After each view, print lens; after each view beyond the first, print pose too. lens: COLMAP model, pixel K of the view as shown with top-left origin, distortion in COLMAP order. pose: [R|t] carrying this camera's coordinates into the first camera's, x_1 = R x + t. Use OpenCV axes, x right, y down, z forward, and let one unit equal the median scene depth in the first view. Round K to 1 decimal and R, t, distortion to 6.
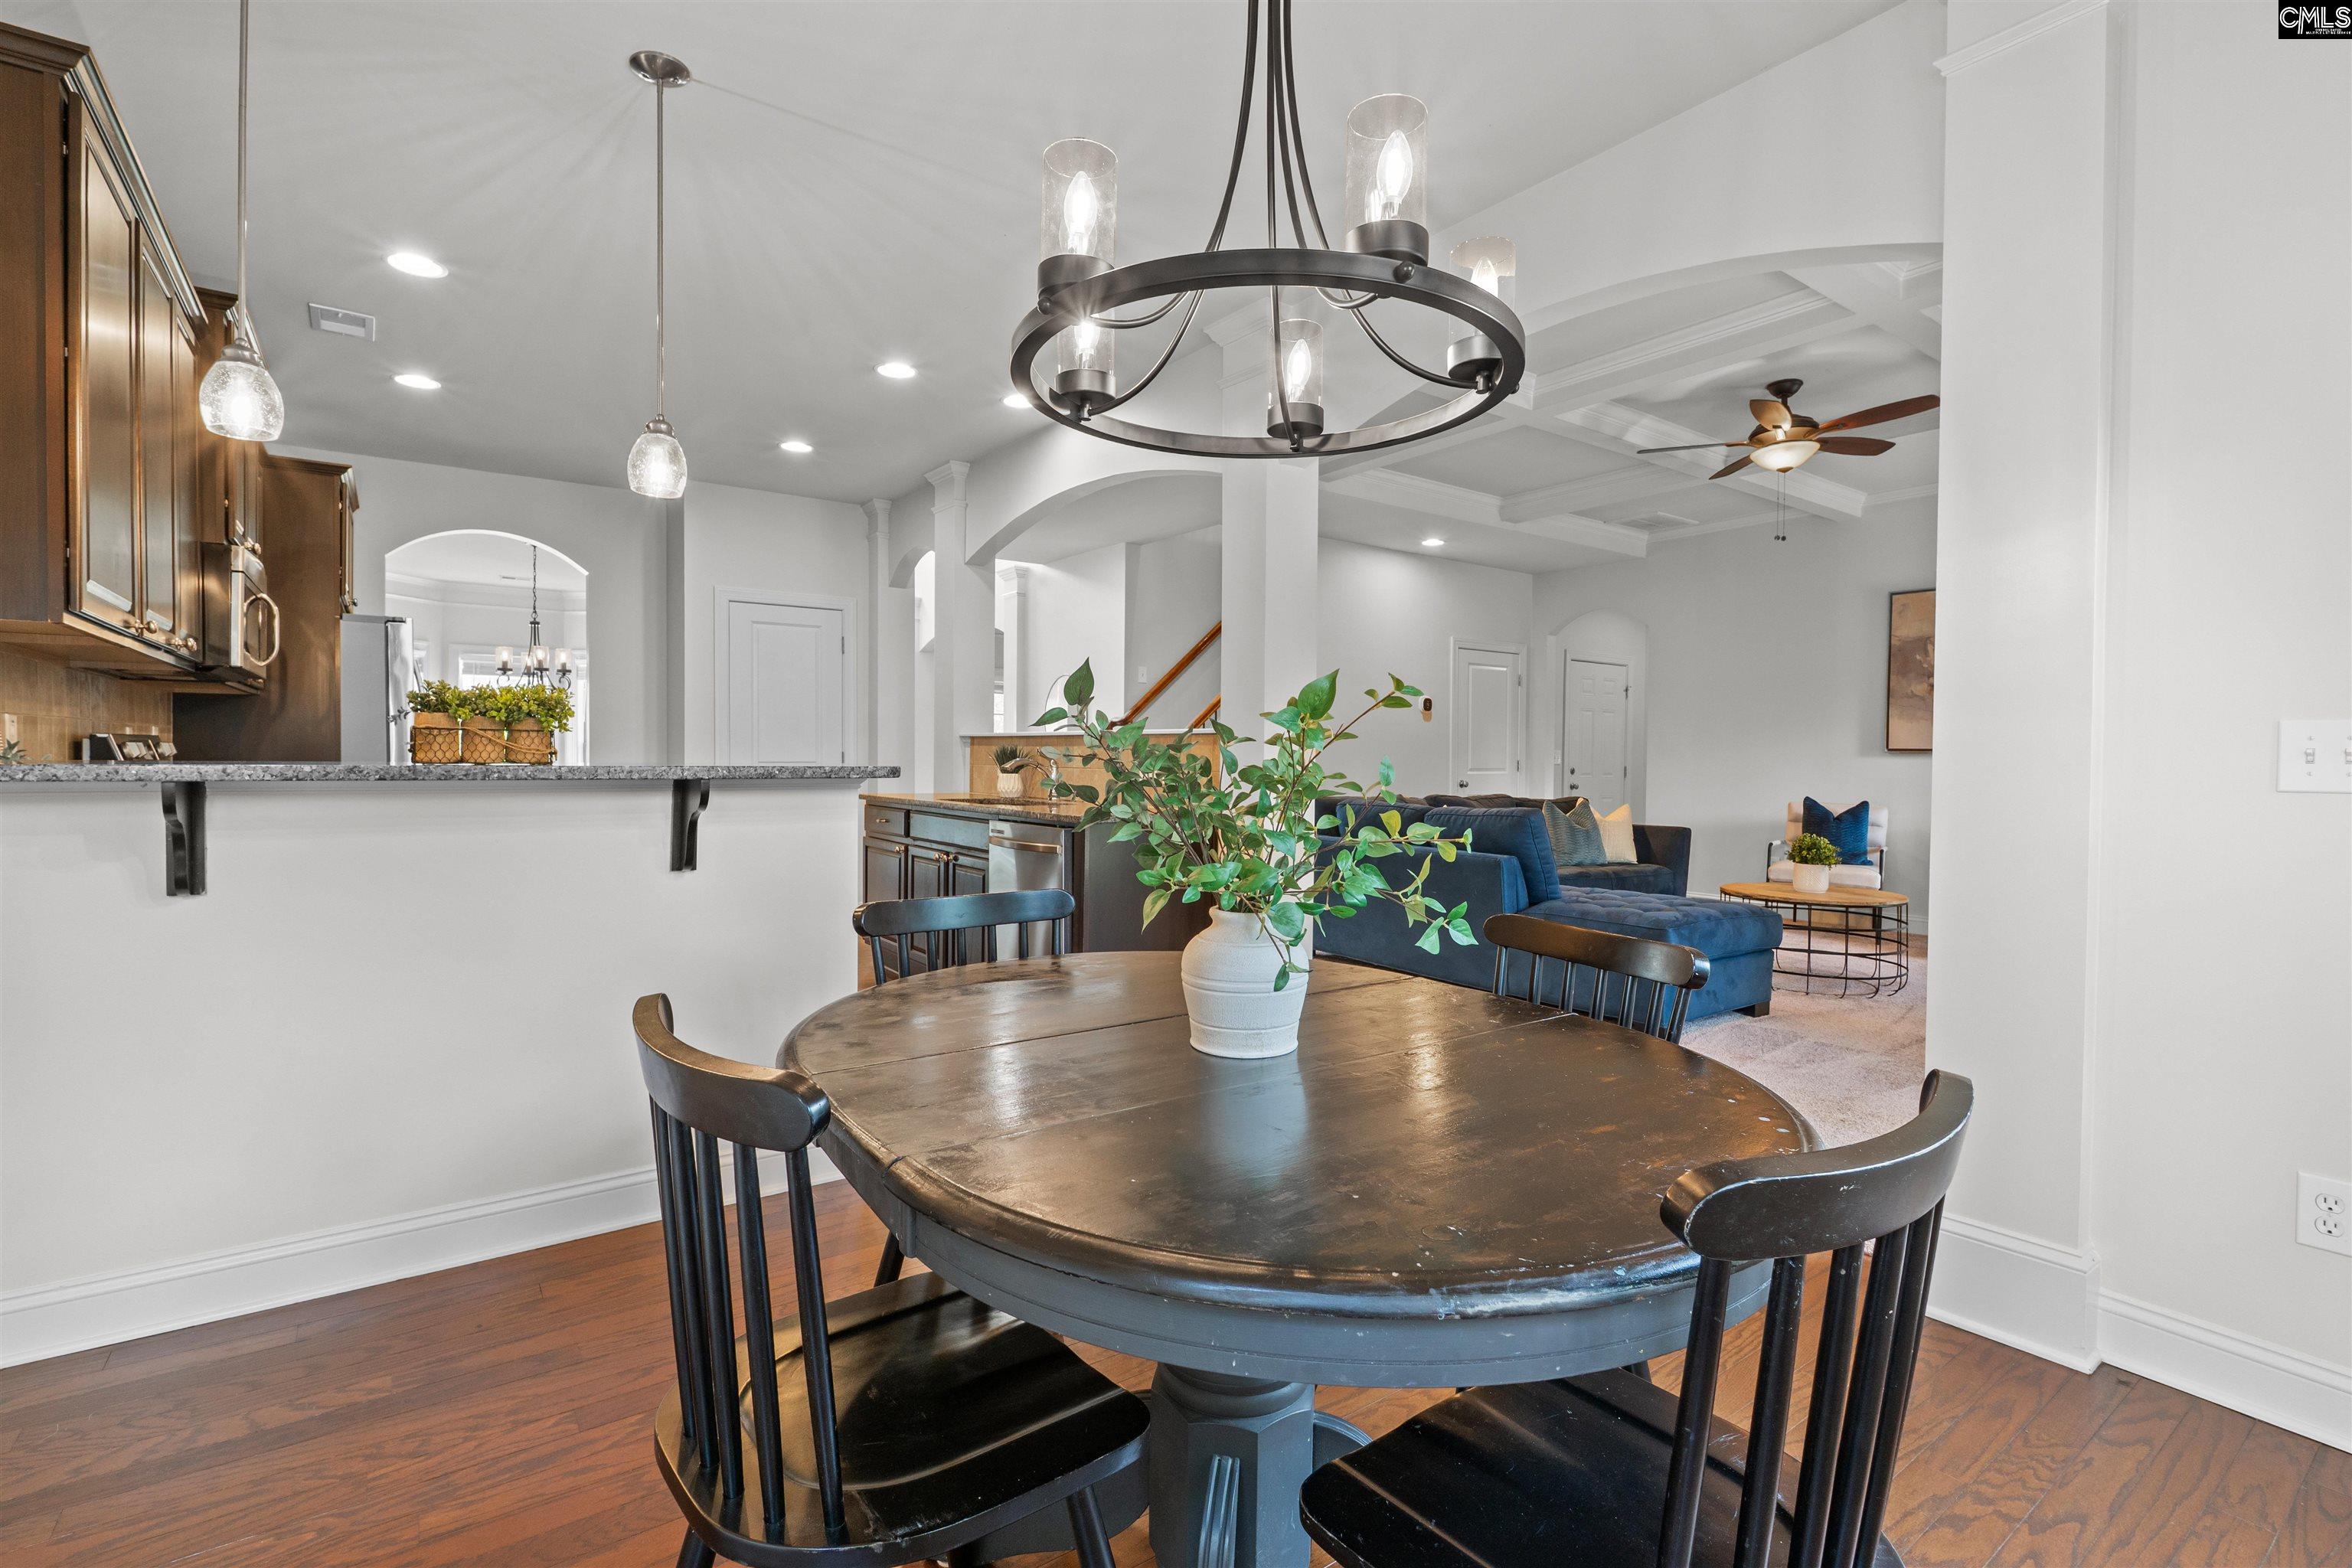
lens RADIAL K [[1070.1, 0, 1177.7], [0, 1070.1, 778.5], [0, 0, 1]] dist [-0.001346, 0.000092]
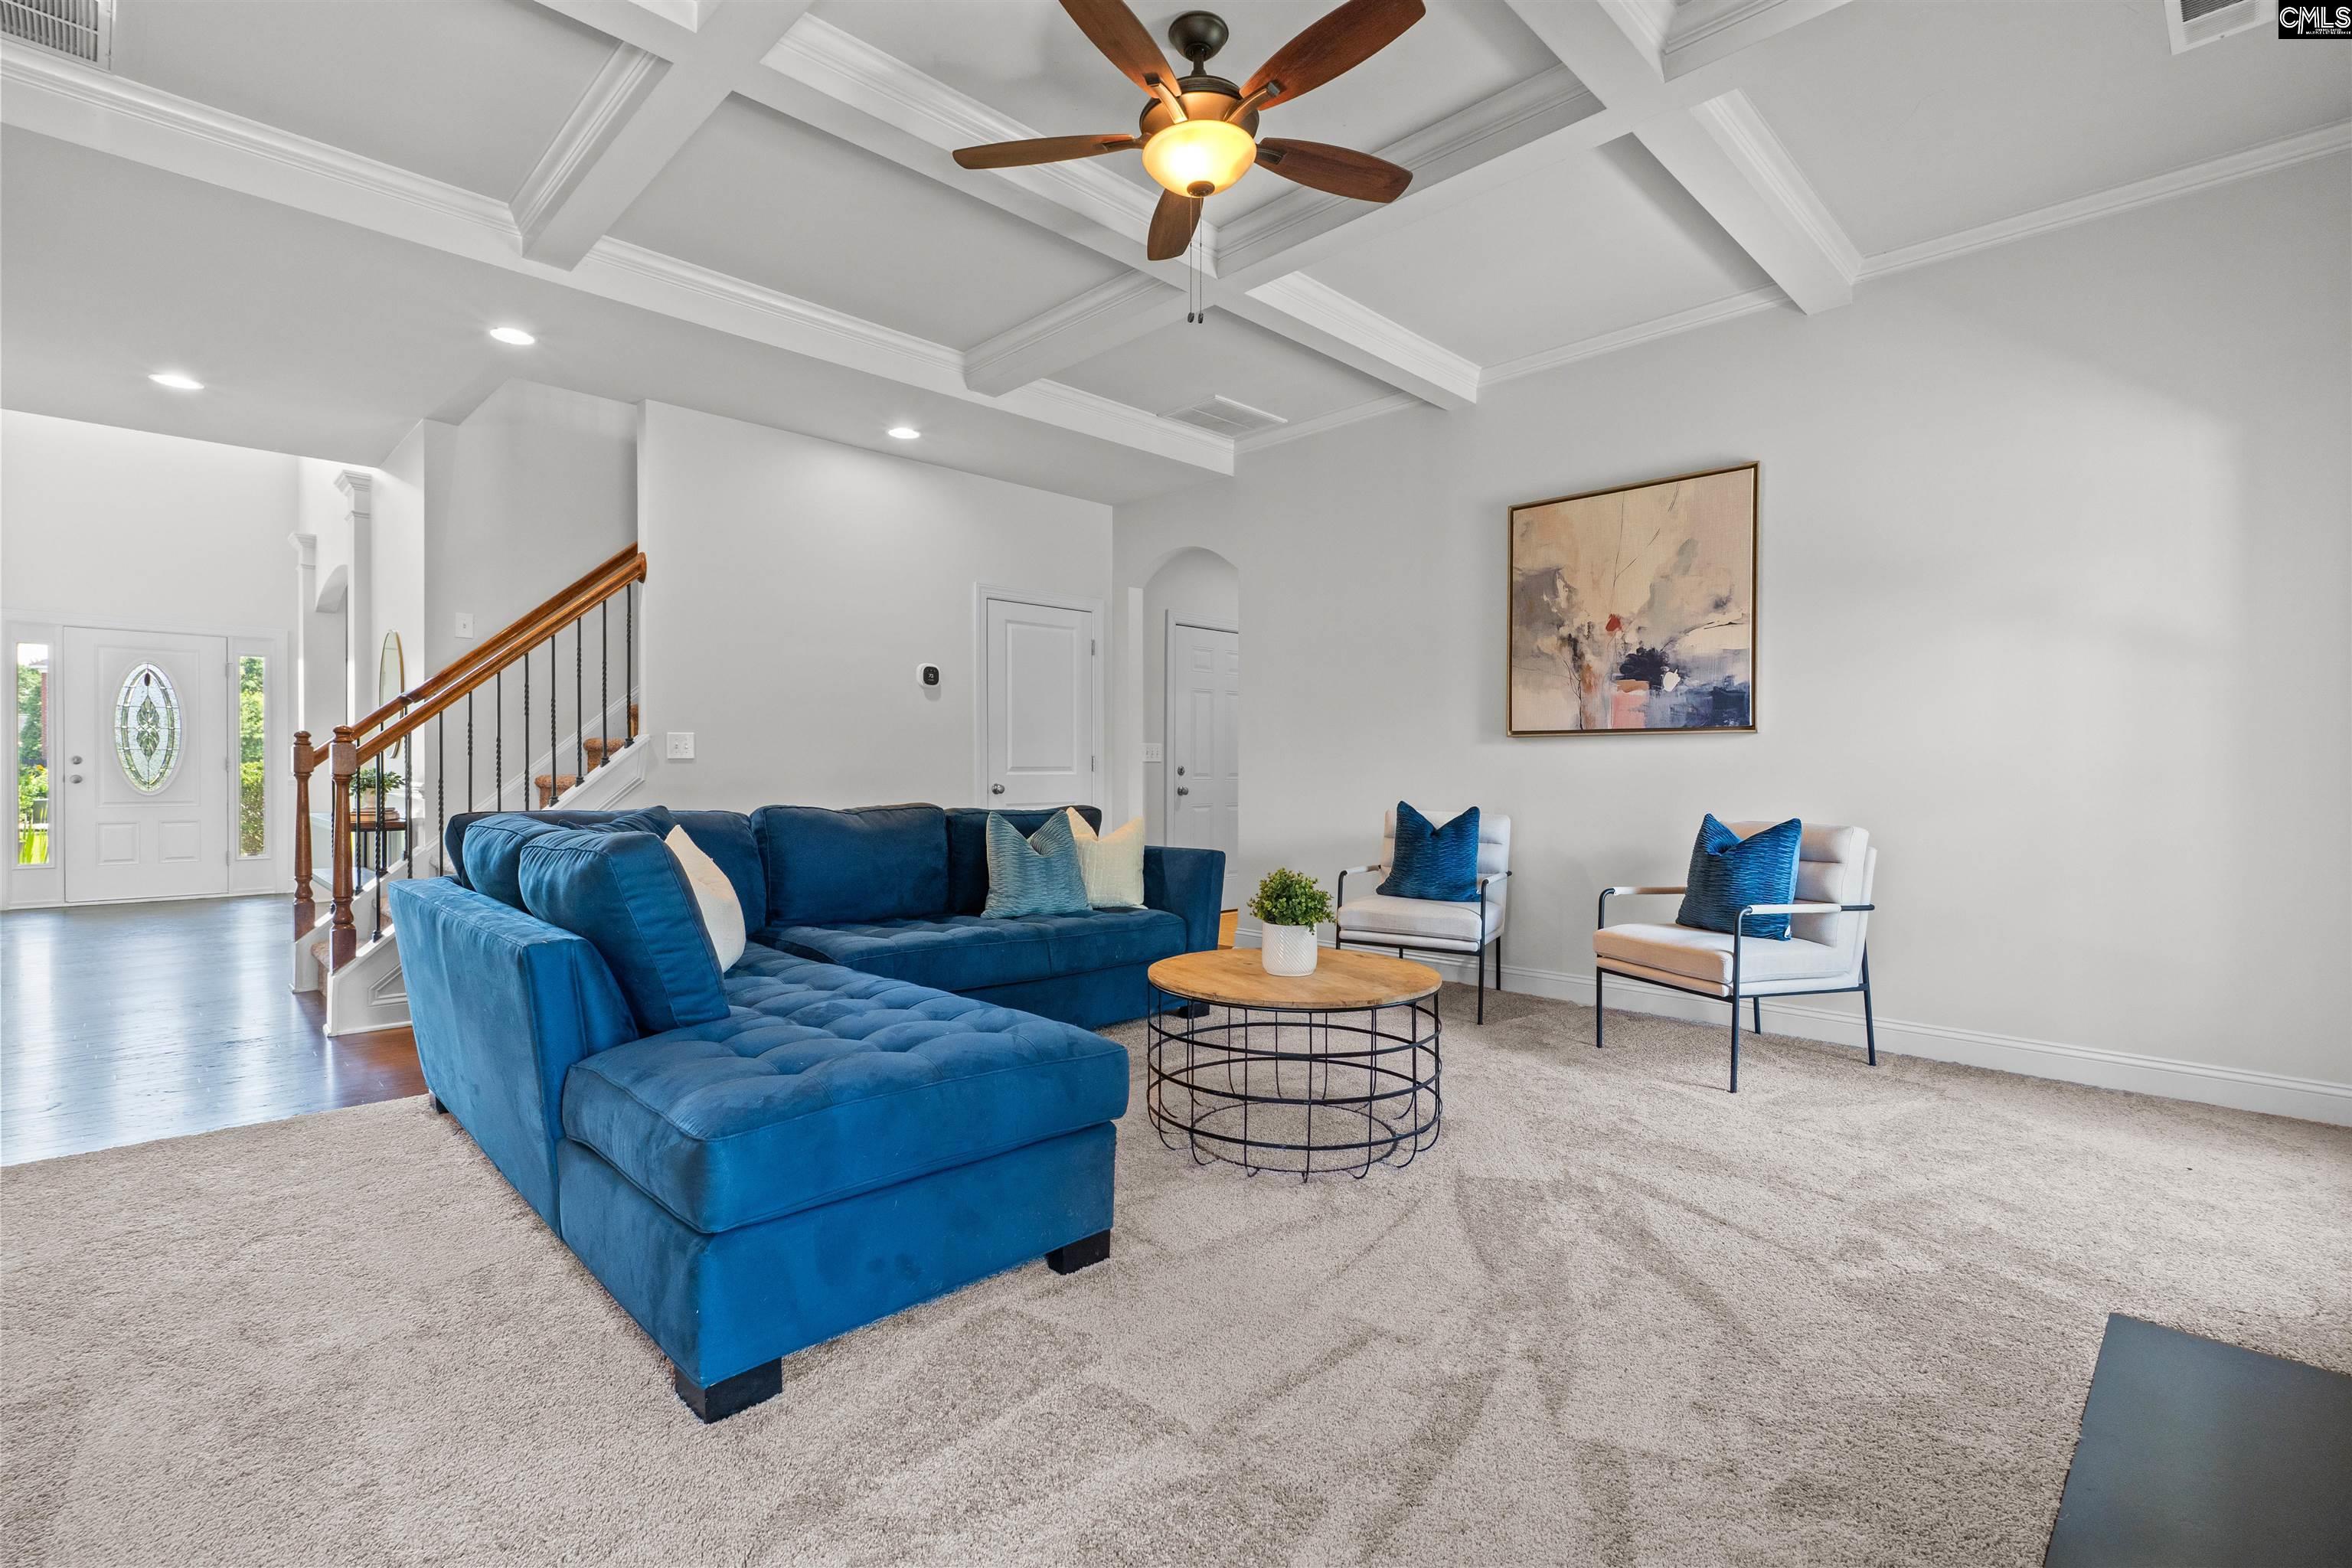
lens RADIAL K [[1070.1, 0, 1173.9], [0, 1070.1, 784.1], [0, 0, 1]] dist [-0.001346, 0.000092]
pose [[0.988547, -0.010044, 0.150581, 0.344938], [0.010519, 0.999942, -0.002364, 0.006250], [-0.150548, 0.003921, 0.988595, 0.347325]]
